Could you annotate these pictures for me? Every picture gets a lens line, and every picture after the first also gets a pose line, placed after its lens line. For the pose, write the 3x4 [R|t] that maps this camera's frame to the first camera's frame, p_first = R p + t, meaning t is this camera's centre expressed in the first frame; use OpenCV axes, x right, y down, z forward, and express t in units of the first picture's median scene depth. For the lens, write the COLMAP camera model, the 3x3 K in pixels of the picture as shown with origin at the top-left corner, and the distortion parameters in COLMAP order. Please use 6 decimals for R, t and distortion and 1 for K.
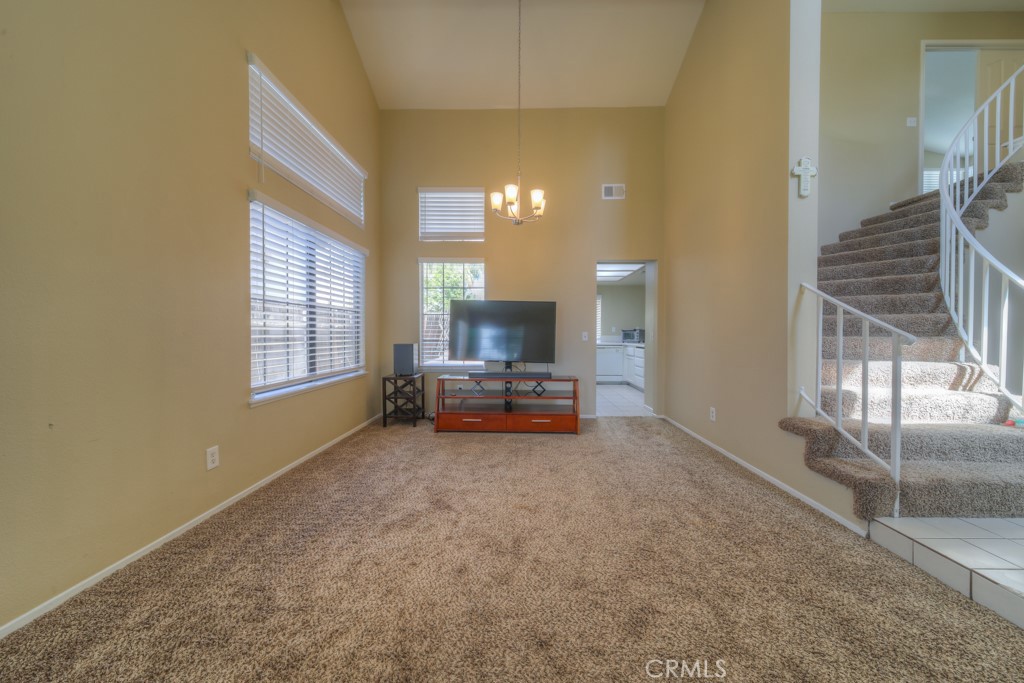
lens RADIAL K [[360.7, 0, 513.2], [0, 360.7, 339.8], [0, 0, 1]] dist [-0.001969, -0.000907]
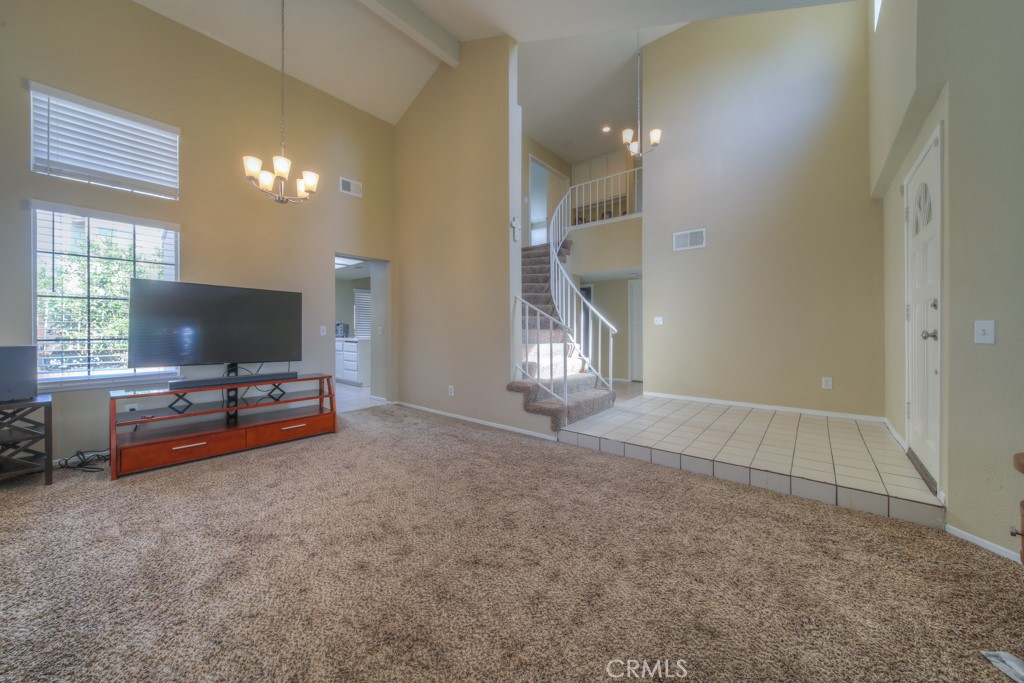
lens RADIAL K [[360.7, 0, 522.7], [0, 360.7, 327.0], [0, 0, 1]] dist [-0.001969, -0.000907]
pose [[0.609688, 0.001546, 0.792640, -0.426968], [0.014944, 0.999798, -0.013445, 0.000967], [-0.792501, 0.020043, 0.609542, 0.019692]]
